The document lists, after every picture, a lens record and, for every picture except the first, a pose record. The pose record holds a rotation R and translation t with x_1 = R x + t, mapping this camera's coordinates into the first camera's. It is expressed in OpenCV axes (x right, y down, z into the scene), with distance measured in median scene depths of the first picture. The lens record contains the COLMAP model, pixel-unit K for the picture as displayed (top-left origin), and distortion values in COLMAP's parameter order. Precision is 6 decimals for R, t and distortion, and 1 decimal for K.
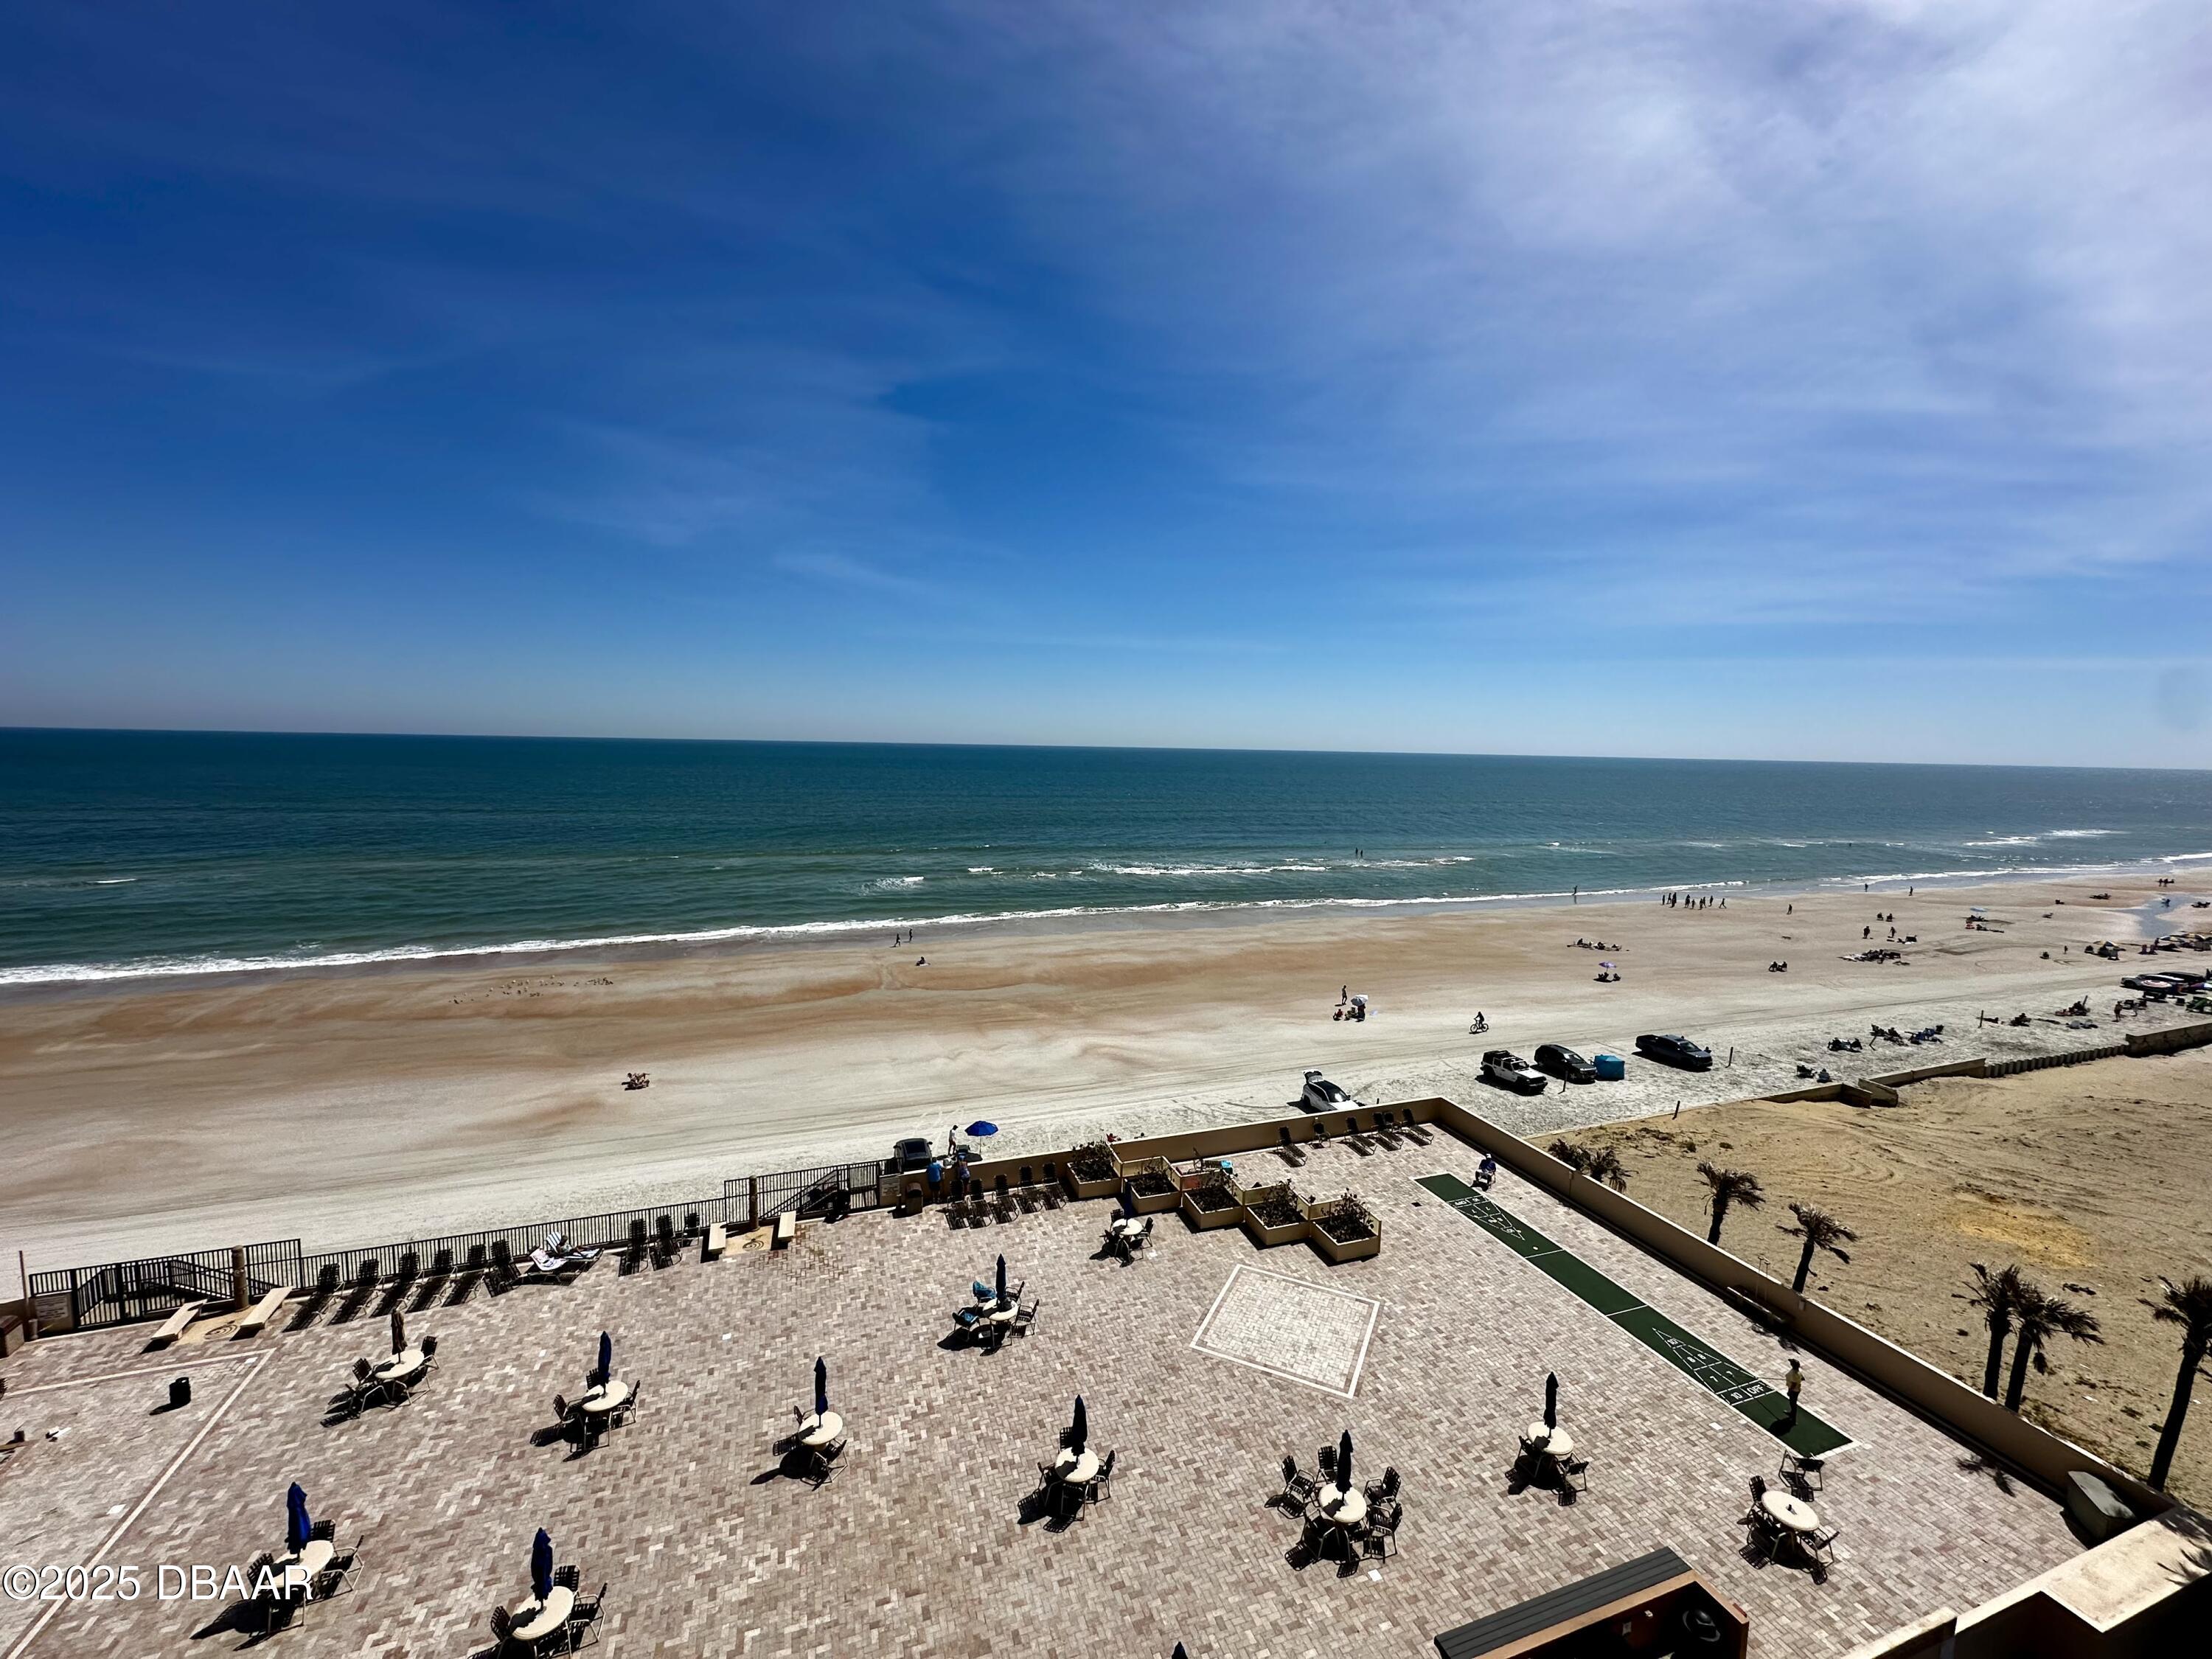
lens RADIAL K [[885.1, 0, 1106.0], [0, 885.1, 829.5], [0, 0, 1]] dist [-0.003586, -0.000180]
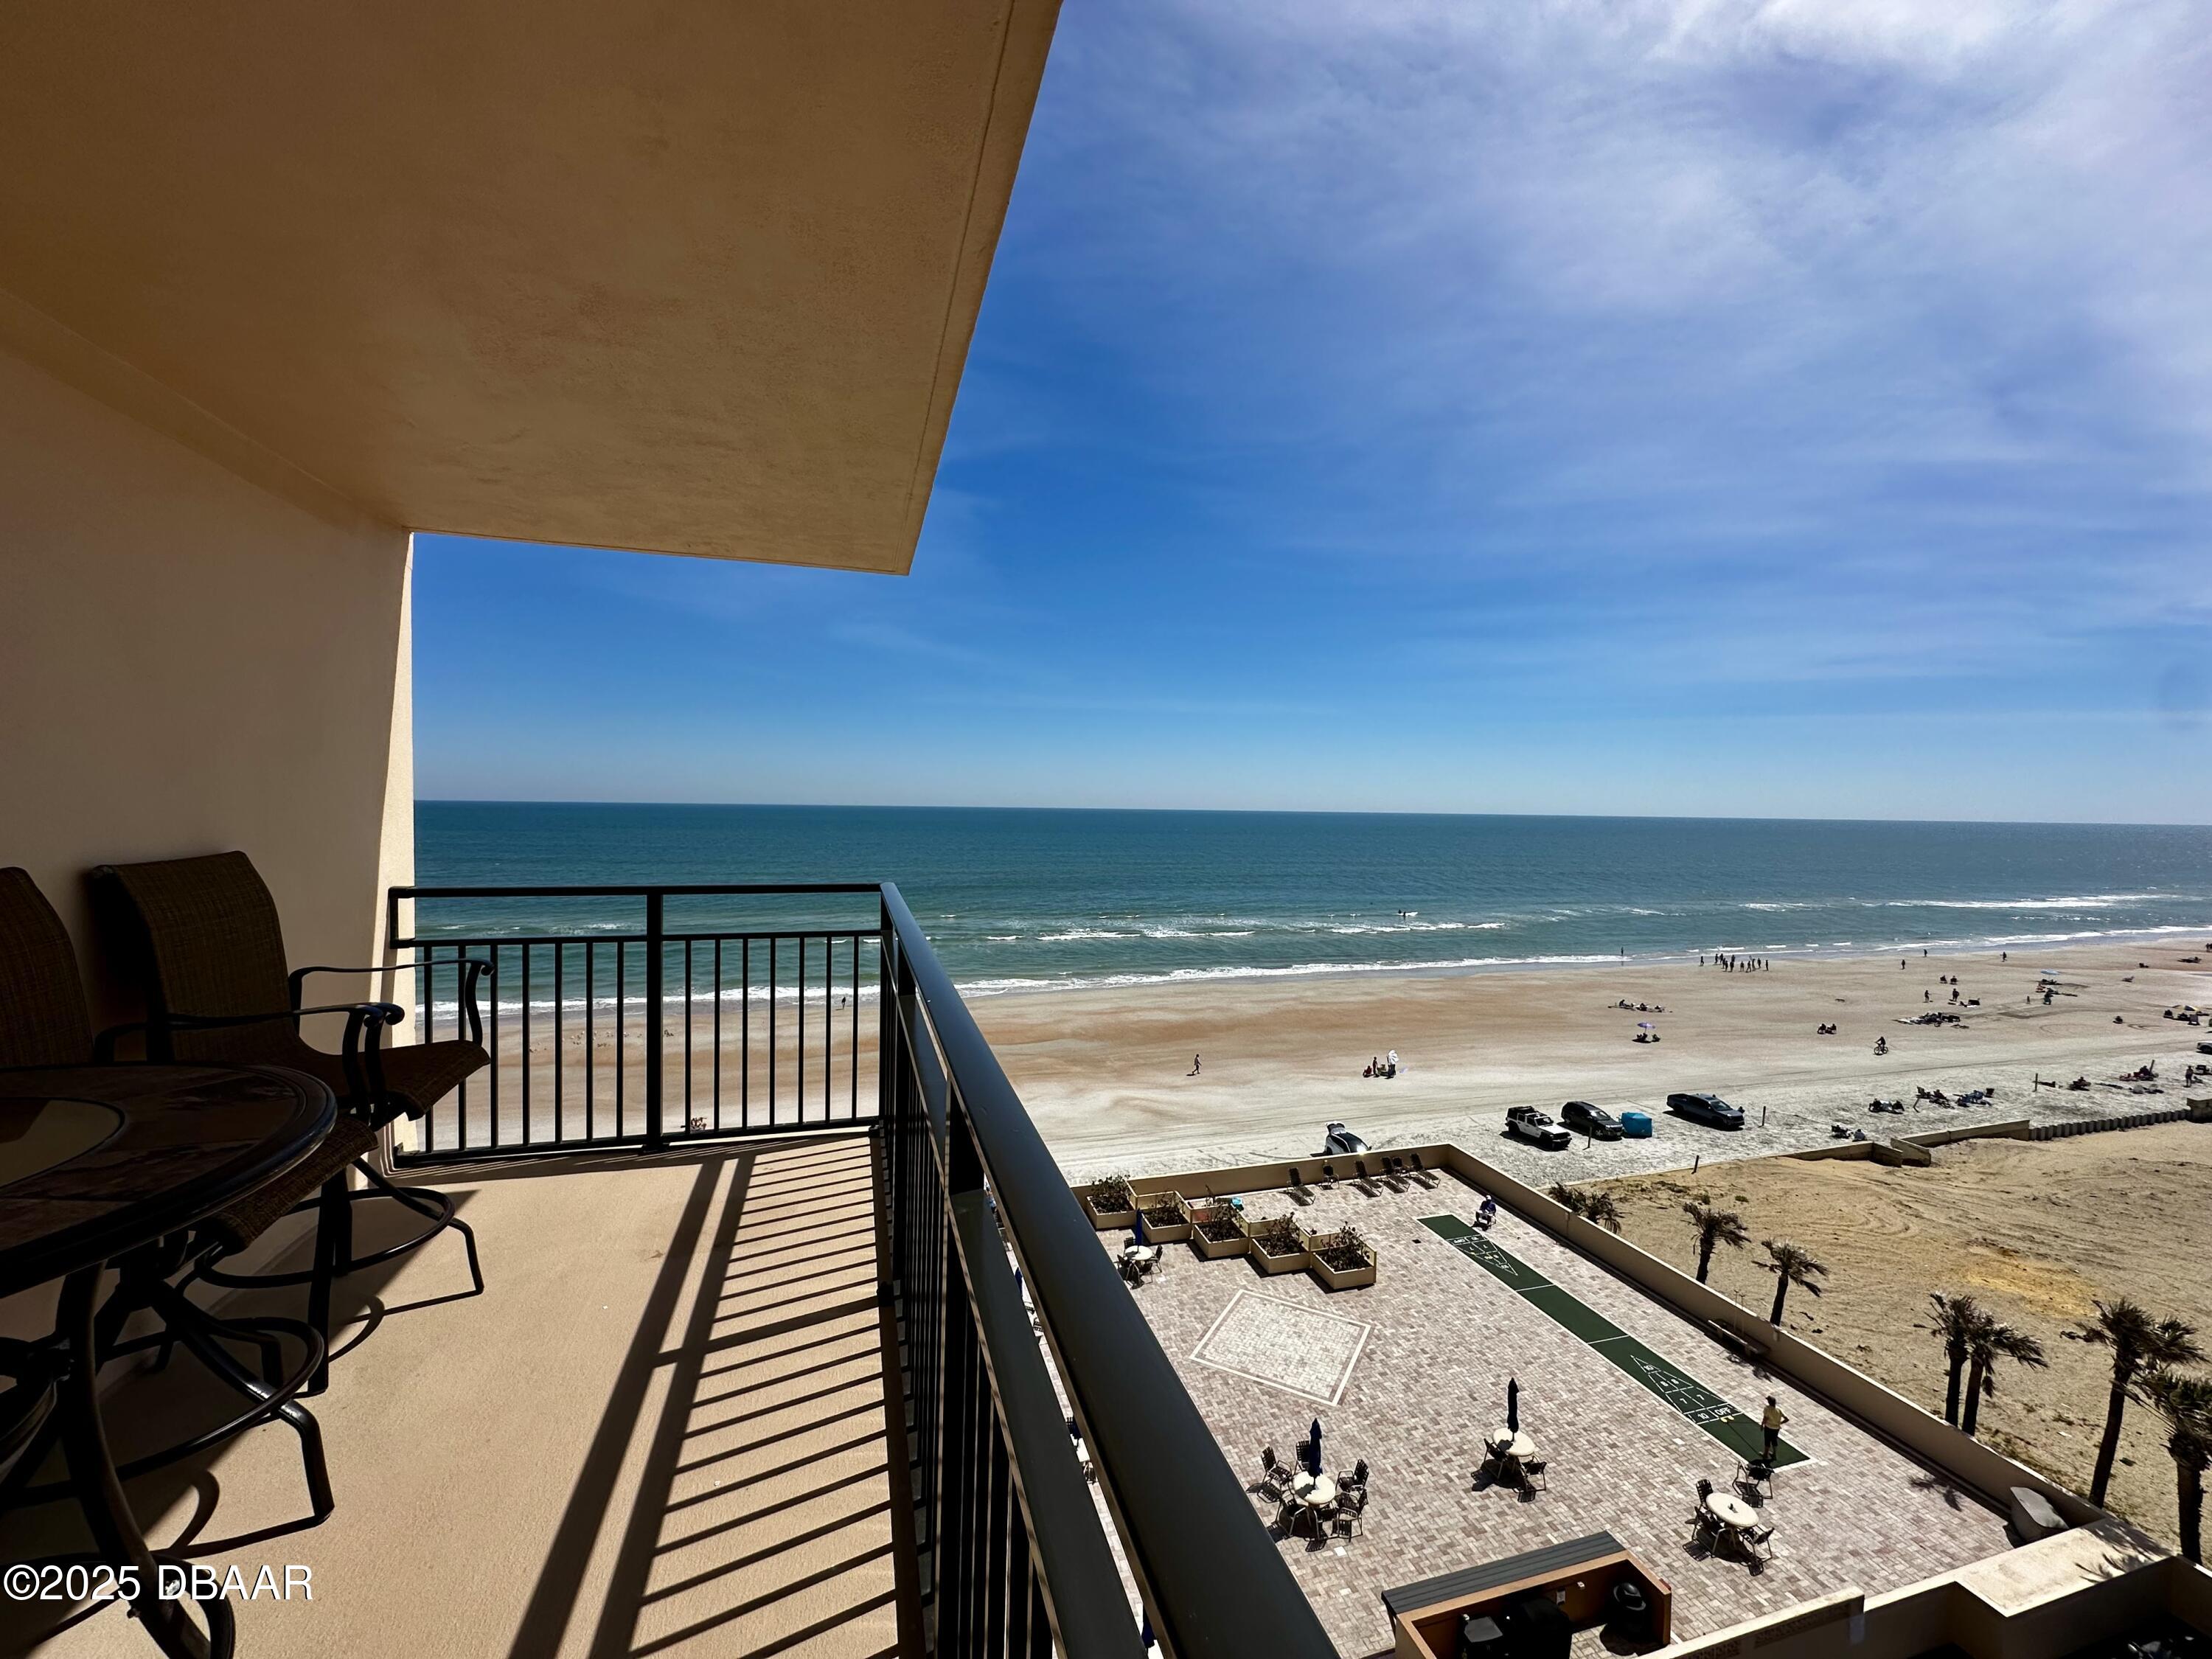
lens RADIAL K [[883.0, 0, 1102.7], [0, 883.0, 848.0], [0, 0, 1]] dist [-0.000659, -0.000486]
pose [[0.998445, -0.003254, -0.055658, 0.038894], [0.000487, 0.998766, -0.049664, 0.008601], [0.055750, 0.049559, 0.997214, -0.092882]]
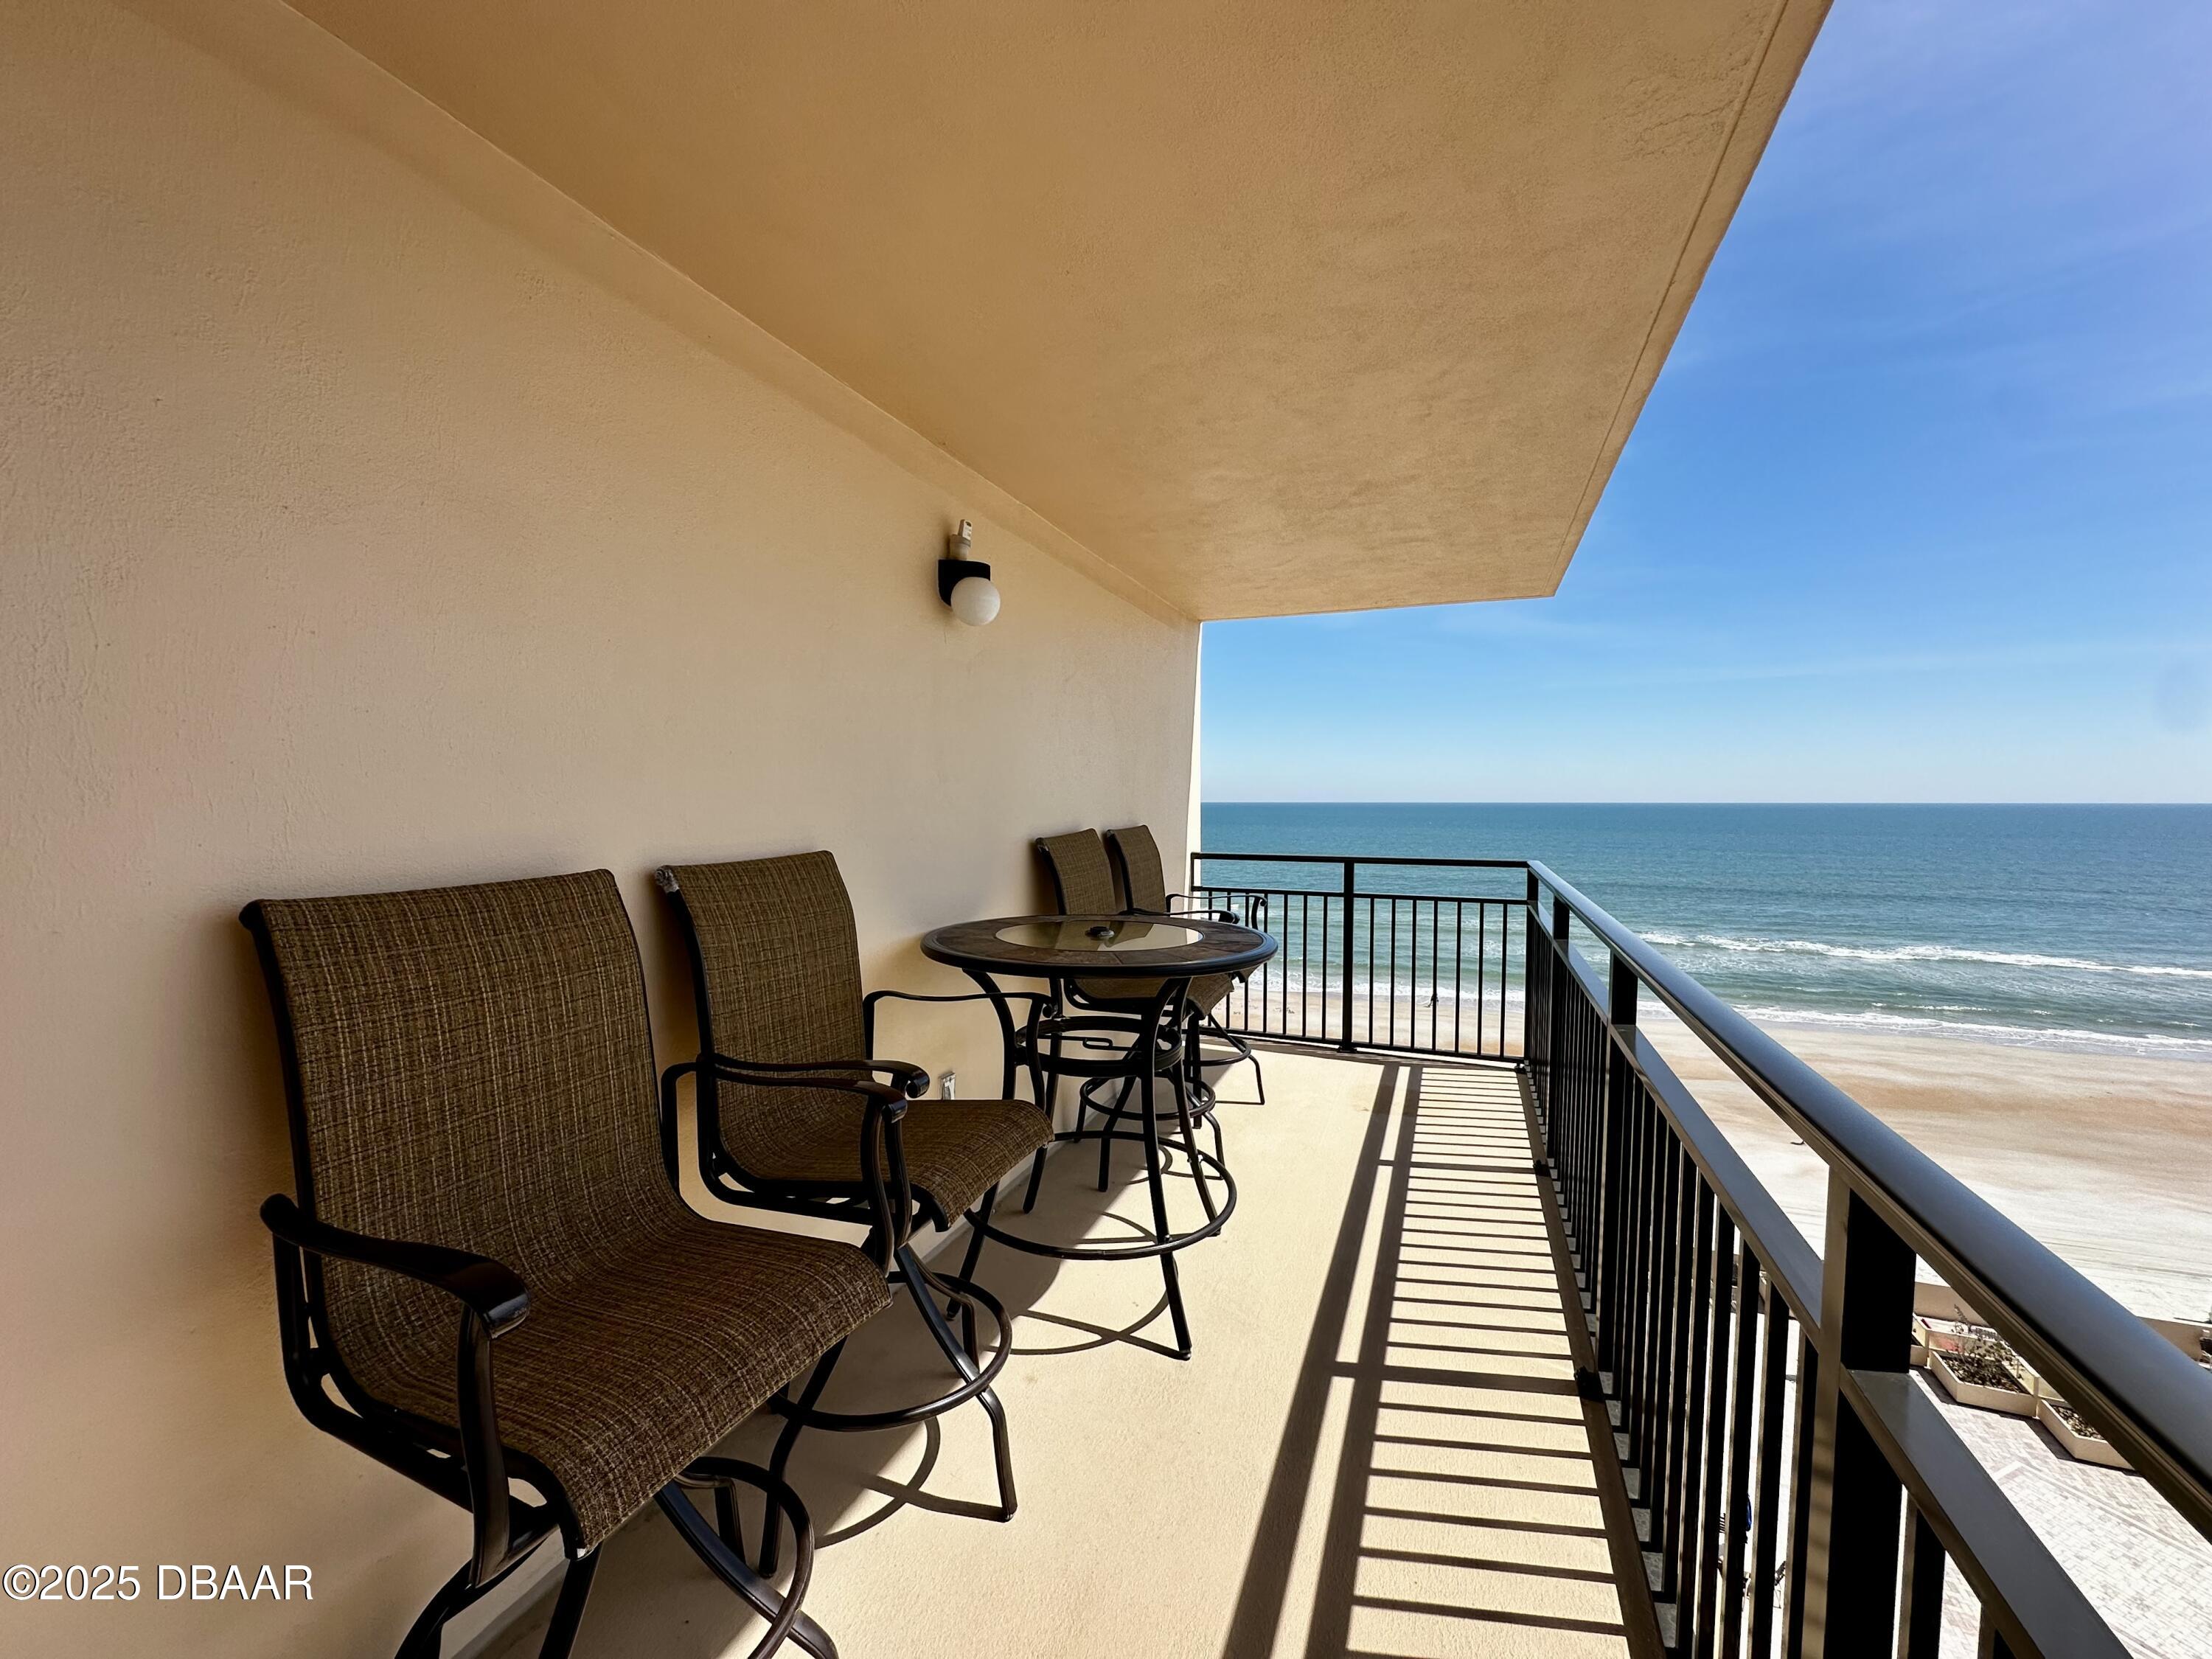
lens RADIAL K [[888.4, 0, 1108.1], [0, 888.4, 824.7], [0, 0, 1]] dist [-0.004271, 0.000073]
pose [[0.757583, 0.000285, -0.652738, 0.044941], [-0.048263, 0.997287, -0.055579, 0.013419], [0.650952, 0.073609, 0.755542, -0.131749]]
